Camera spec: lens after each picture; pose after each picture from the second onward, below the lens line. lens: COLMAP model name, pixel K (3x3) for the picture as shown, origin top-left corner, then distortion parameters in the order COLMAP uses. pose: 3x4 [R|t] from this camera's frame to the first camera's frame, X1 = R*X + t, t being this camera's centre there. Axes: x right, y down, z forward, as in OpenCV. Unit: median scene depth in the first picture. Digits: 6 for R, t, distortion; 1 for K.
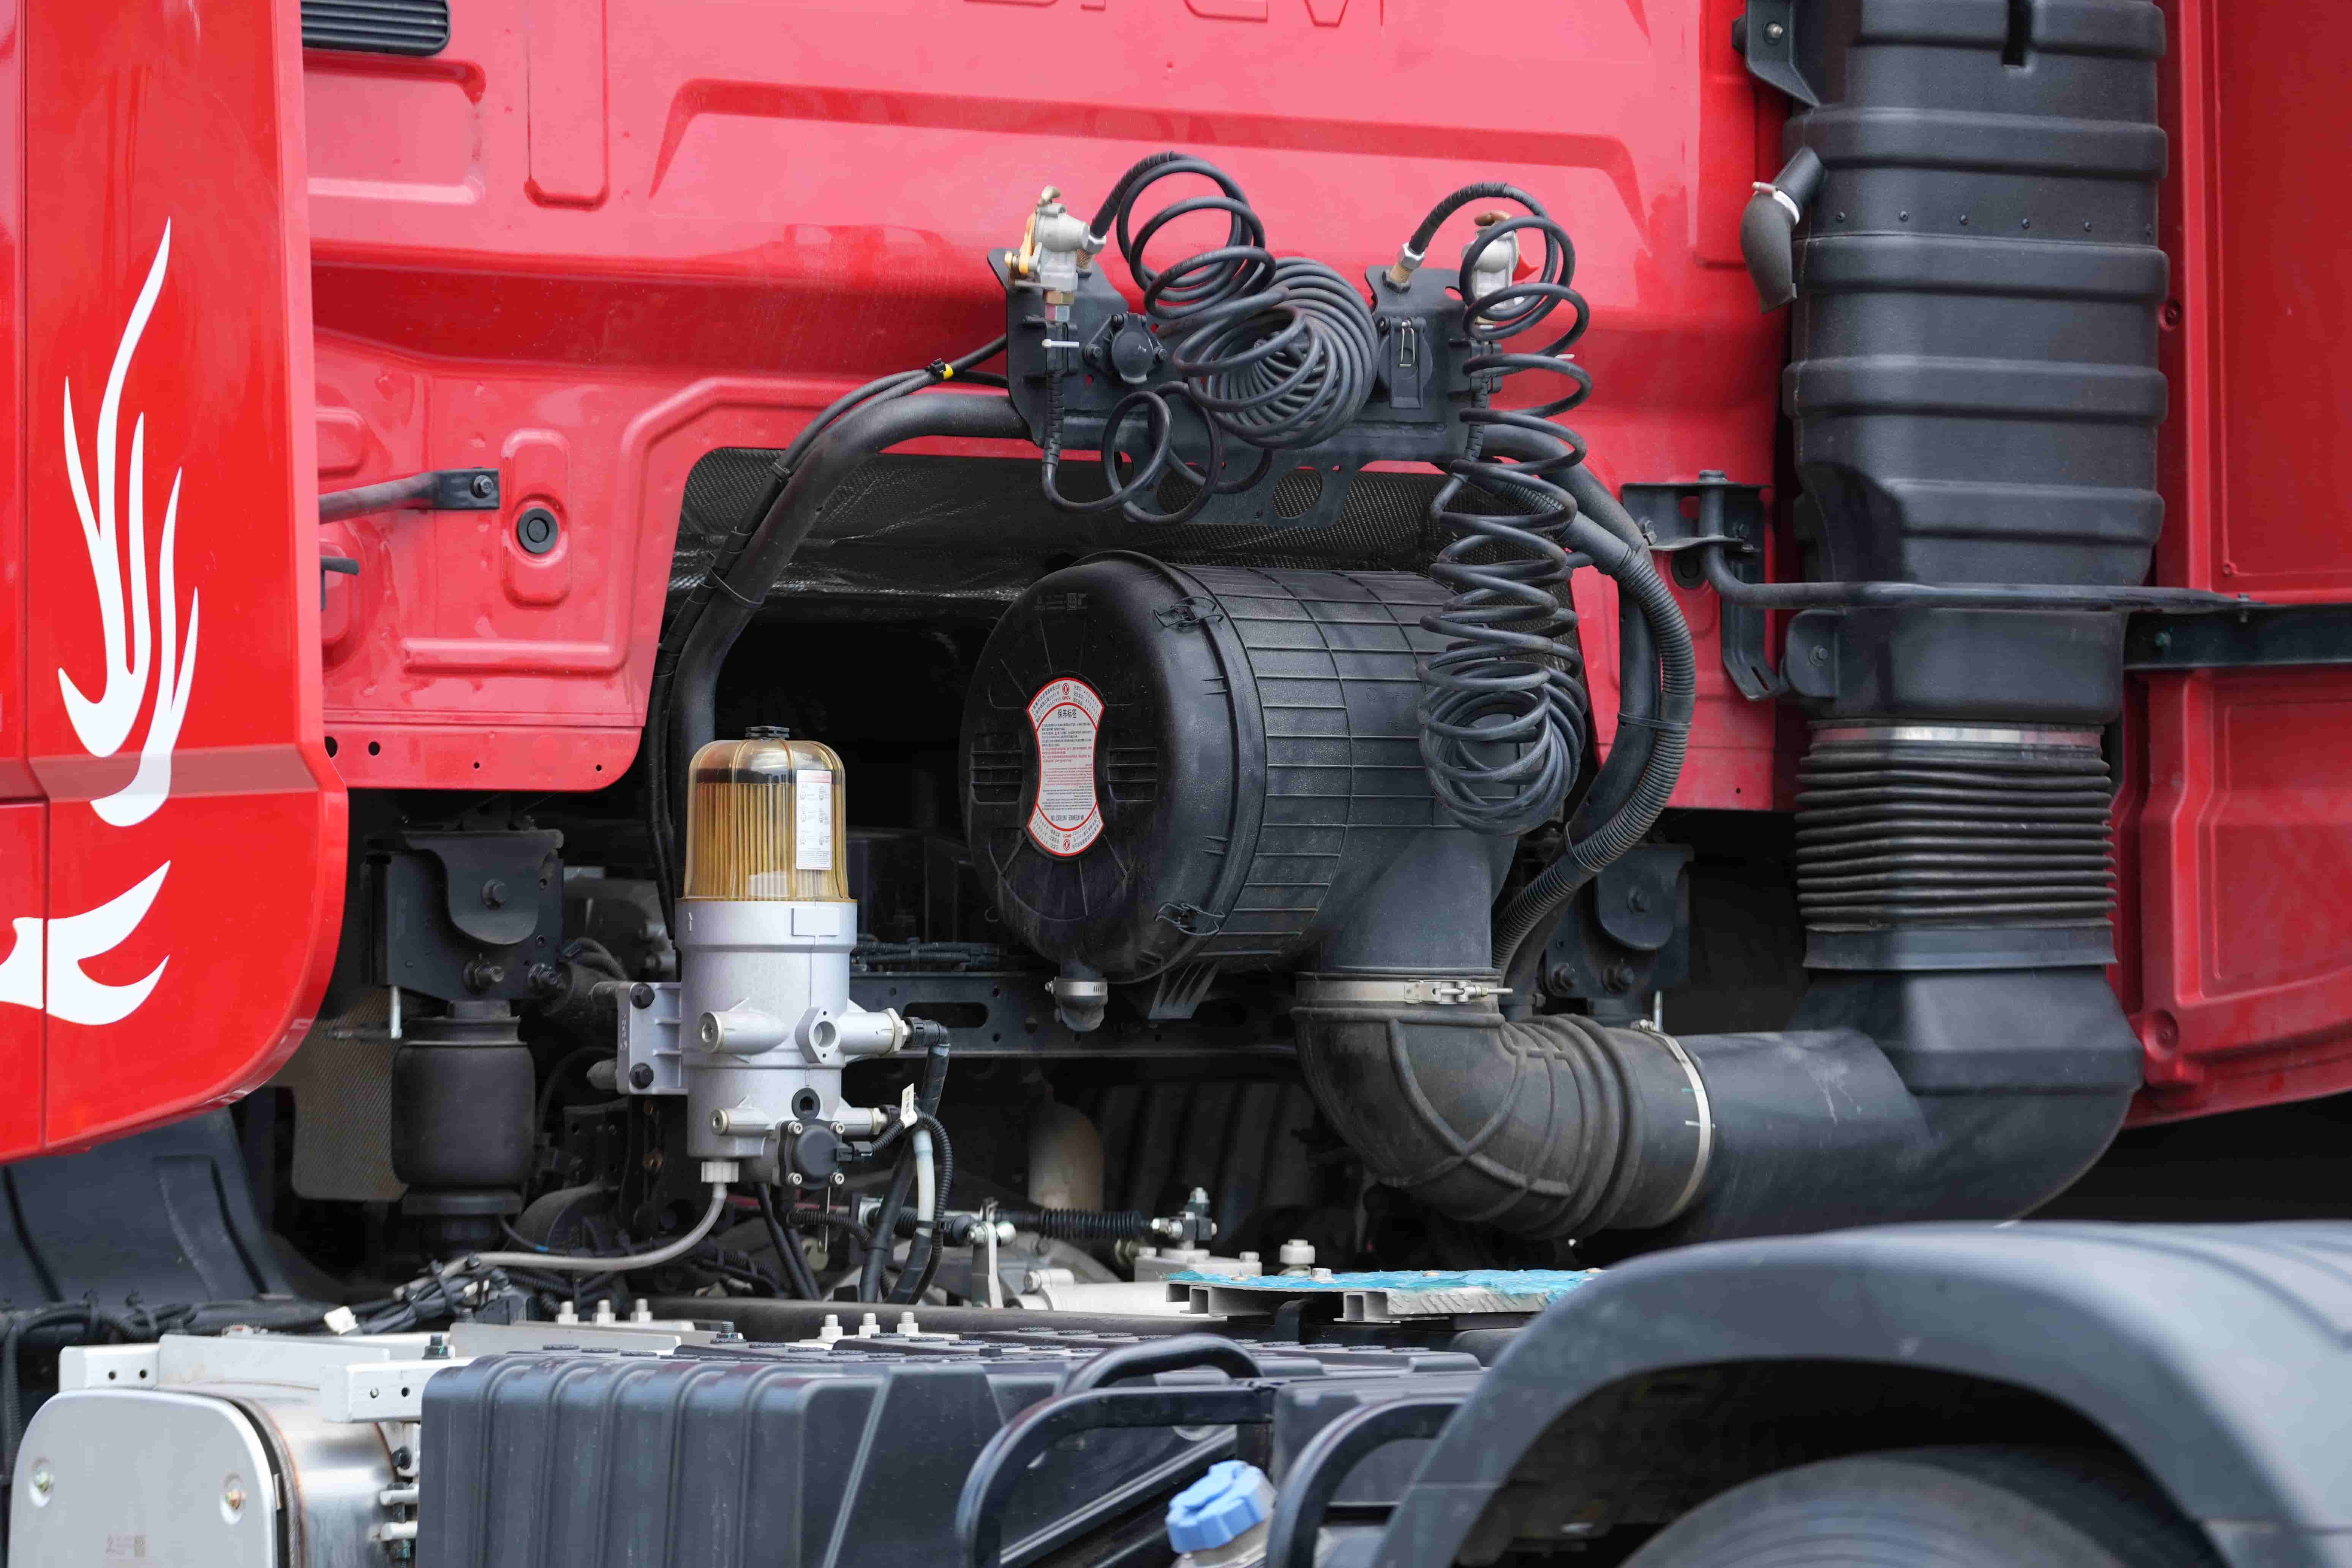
lens RADIAL K [[10120.7, 0, 1184.6], [0, 10120.7, 781.2], [0, 0, 1]] dist [1.104595, -1.595226]
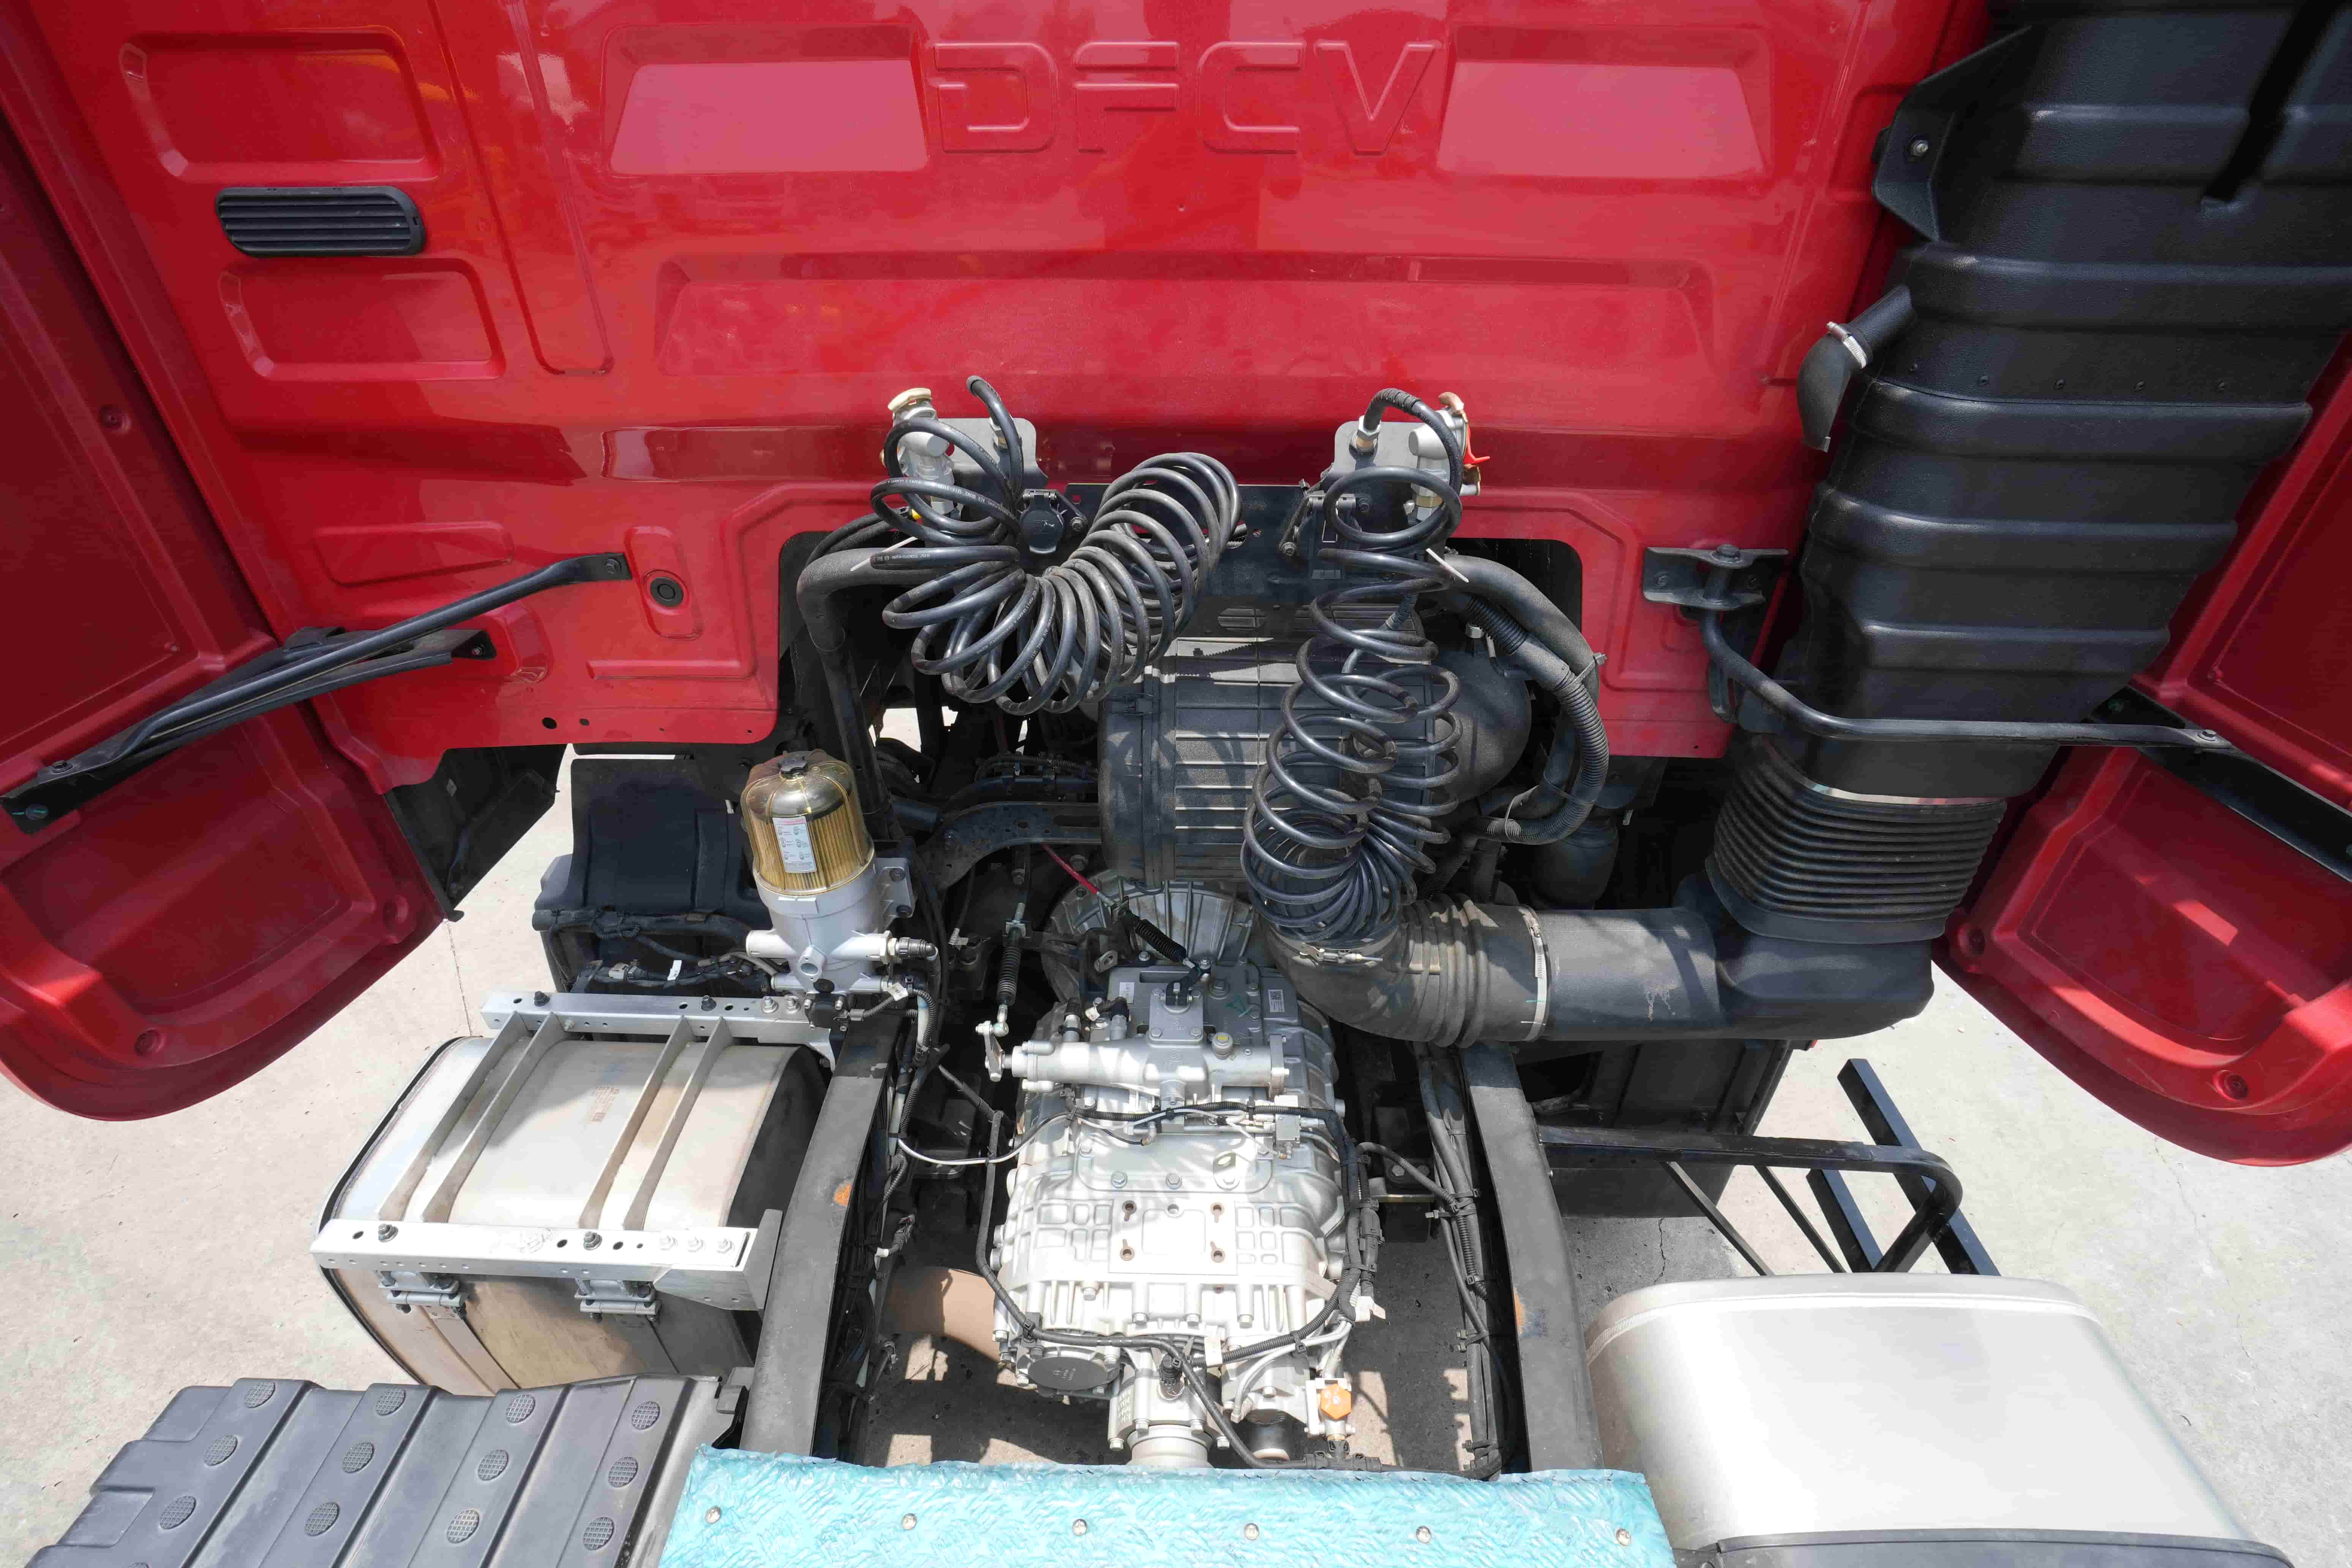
lens RADIAL K [[1038.0, 0, 1166.5], [0, 1038.0, 775.4], [0, 0, 1]] dist [-0.060049, 0.020212]
pose [[0.797298, 0.346230, -0.494410, 0.072049], [0.009909, 0.811502, 0.584266, -0.085700], [0.603505, -0.470733, 0.643578, 0.917448]]
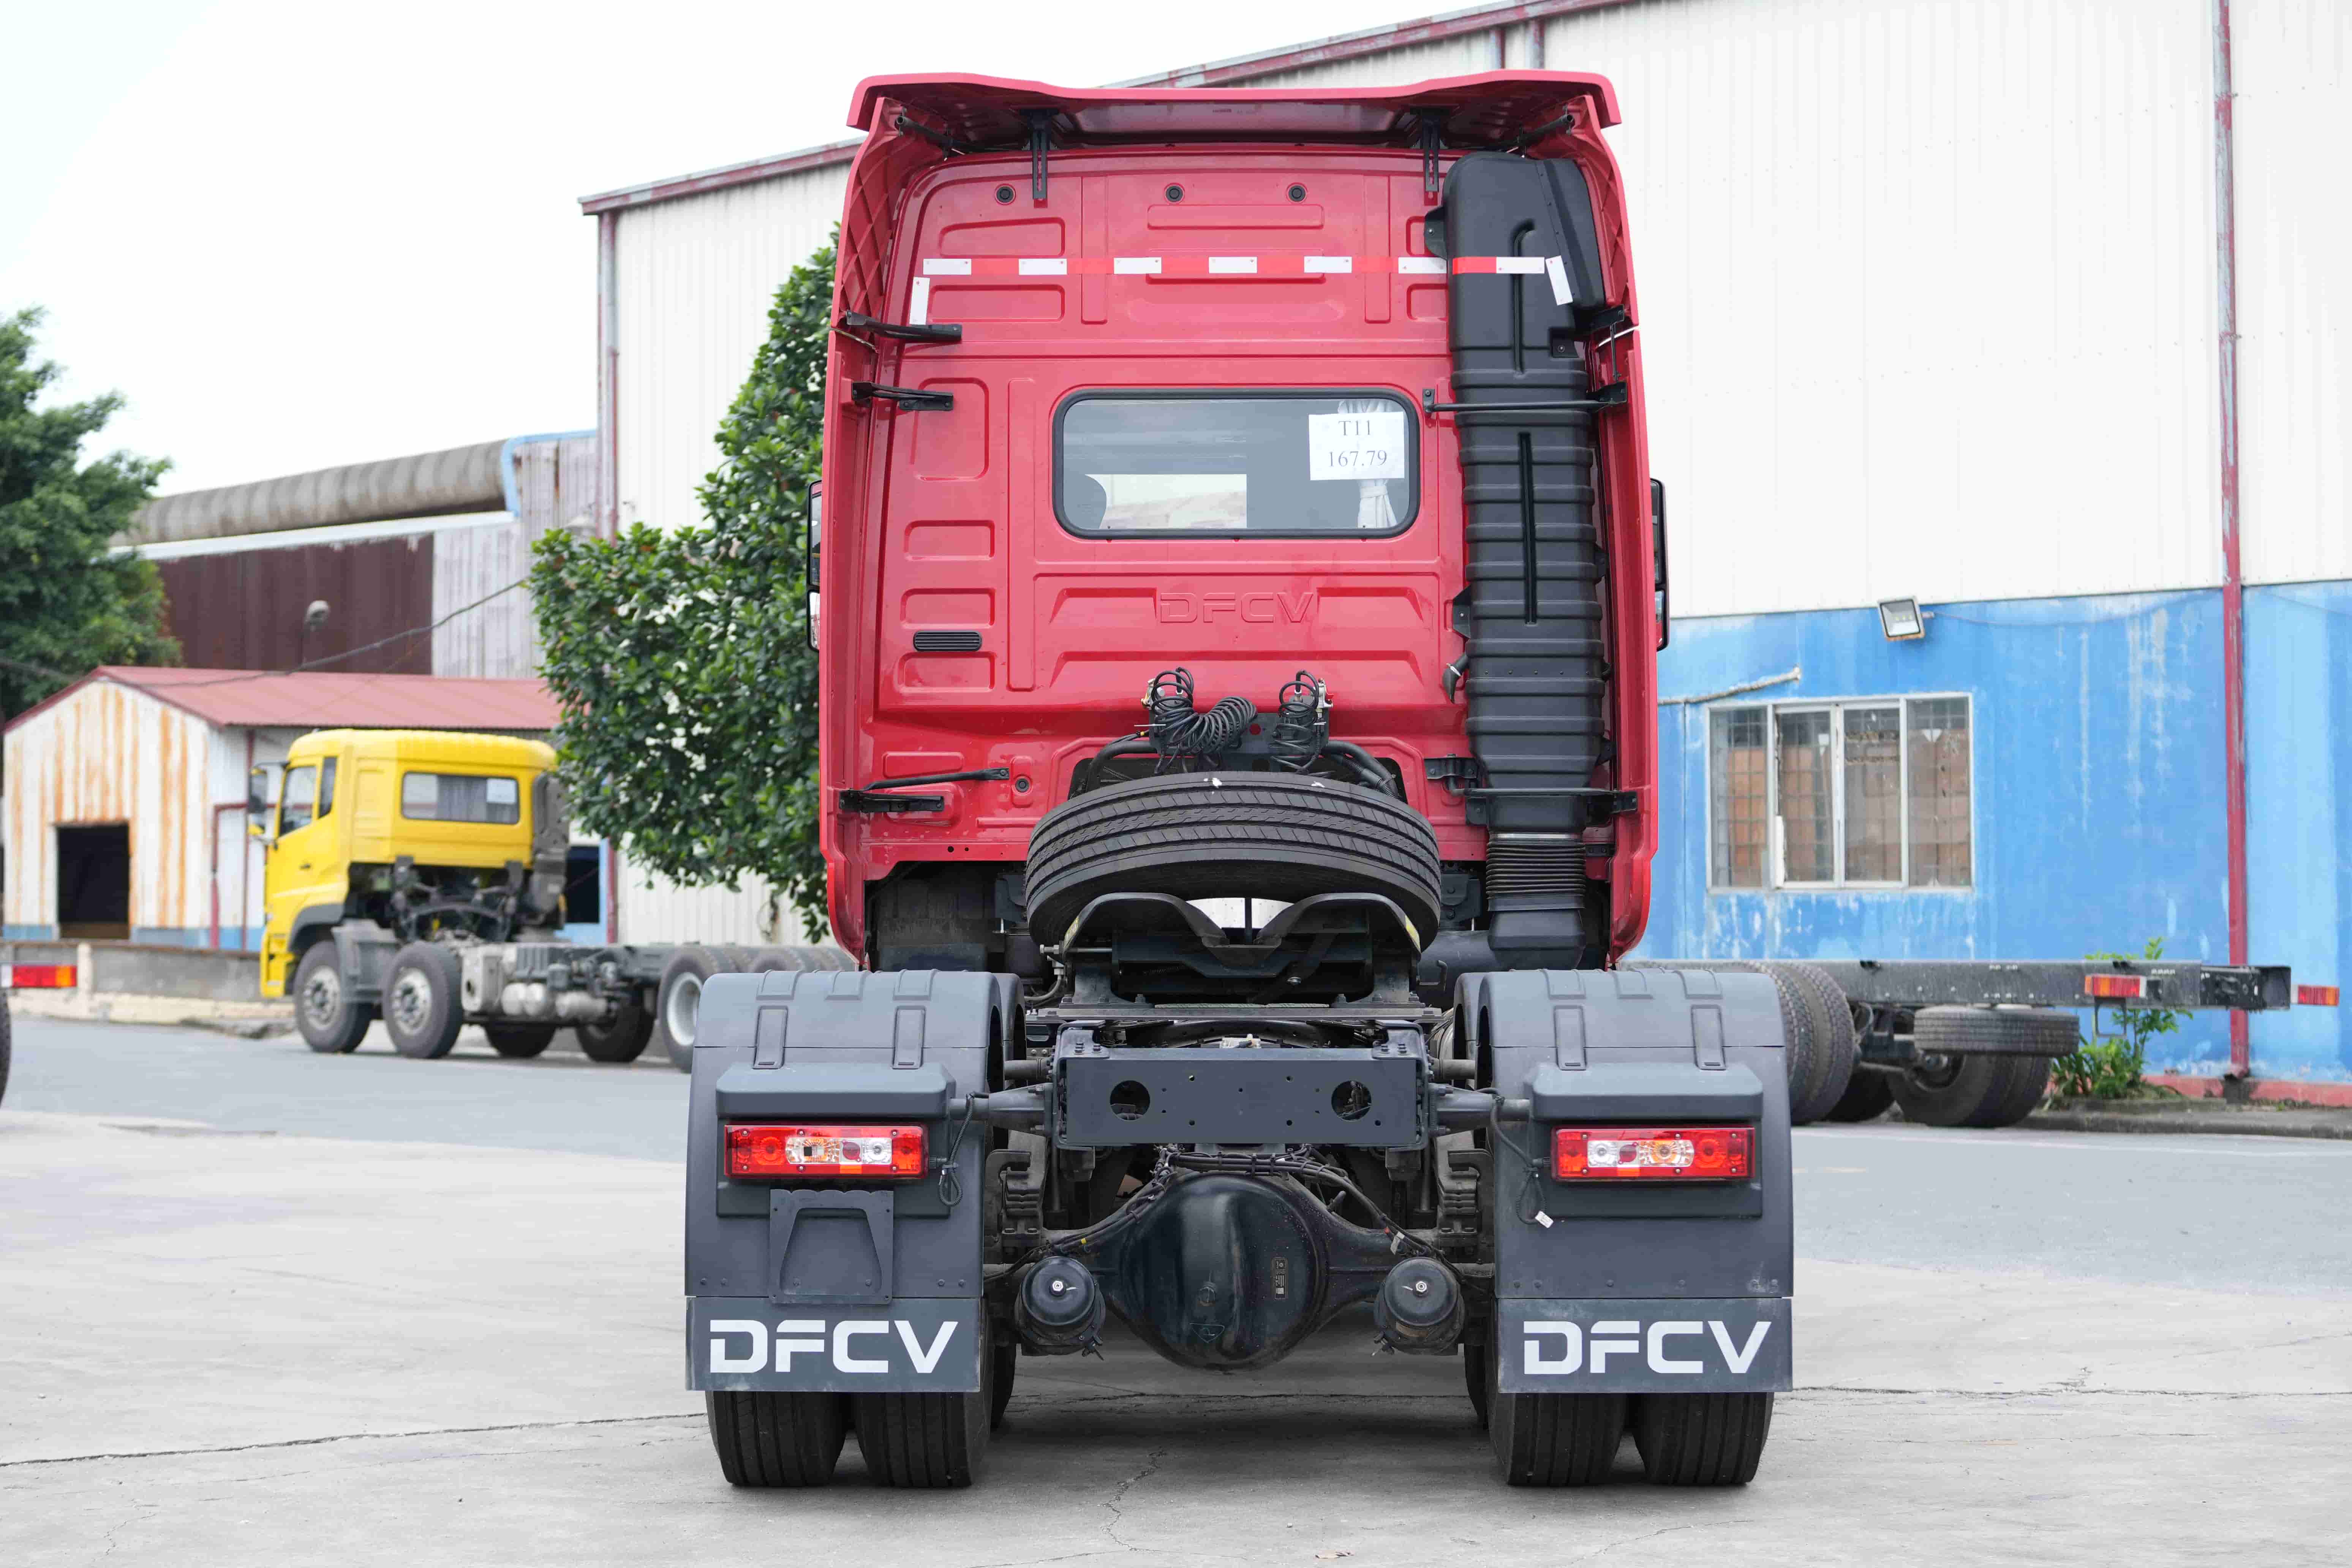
lens RADIAL K [[5338.1, 0, 1177.3], [0, 5338.1, 834.8], [0, 0, 1]] dist [-0.270273, 0.566788]
pose [[0.800811, -0.016698, -0.598685, 1.032609], [0.014329, 0.999859, -0.008721, 0.008469], [0.598746, -0.001595, 0.800937, -0.401687]]
